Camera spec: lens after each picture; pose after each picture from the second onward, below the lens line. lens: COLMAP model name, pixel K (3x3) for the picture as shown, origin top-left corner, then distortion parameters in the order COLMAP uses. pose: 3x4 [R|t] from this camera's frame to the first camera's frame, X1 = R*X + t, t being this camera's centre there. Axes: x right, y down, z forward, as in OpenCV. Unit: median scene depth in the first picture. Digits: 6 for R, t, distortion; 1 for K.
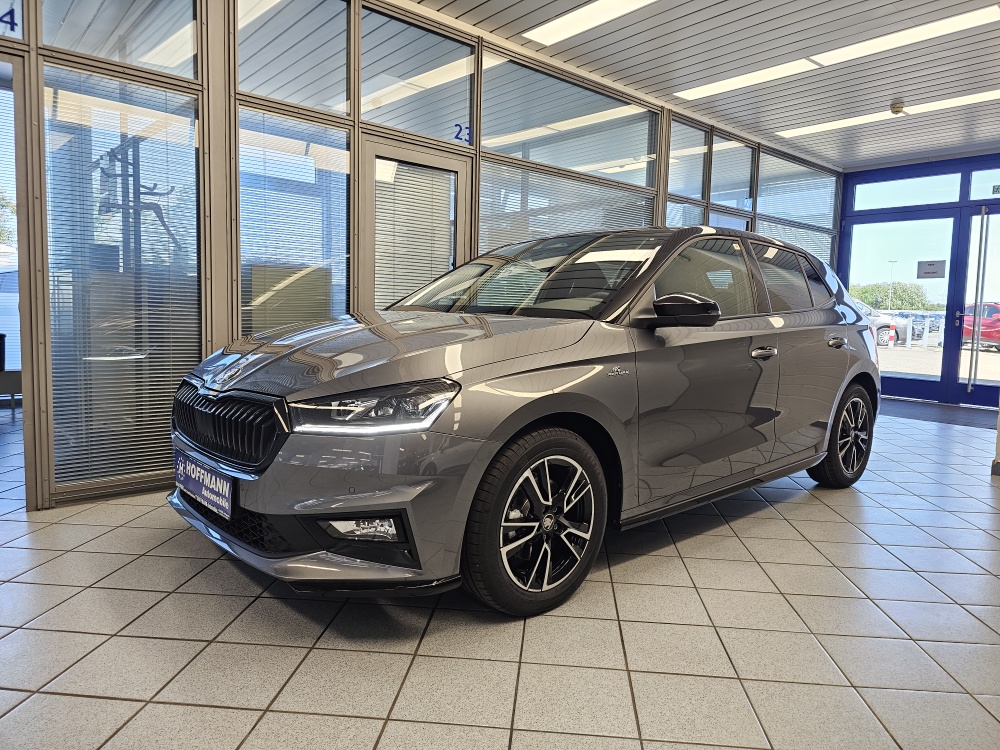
lens RADIAL K [[672.8, 0, 495.4], [0, 672.8, 363.1], [0, 0, 1]] dist [0.064512, -0.075123]
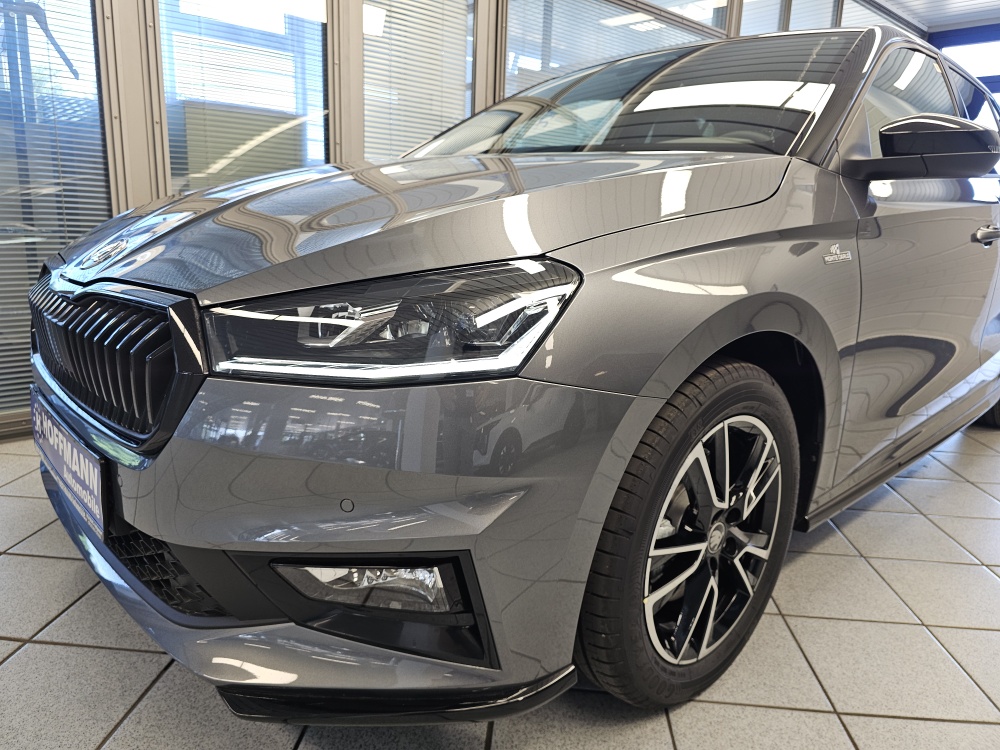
lens RADIAL K [[675.0, 0, 480.5], [0, 675.0, 376.1], [0, 0, 1]] dist [0.064227, -0.073723]
pose [[0.999961, 0.008682, 0.001609, -0.108682], [-0.008827, 0.987751, 0.155788, 0.028470], [-0.000237, -0.155796, 0.987789, 0.493071]]
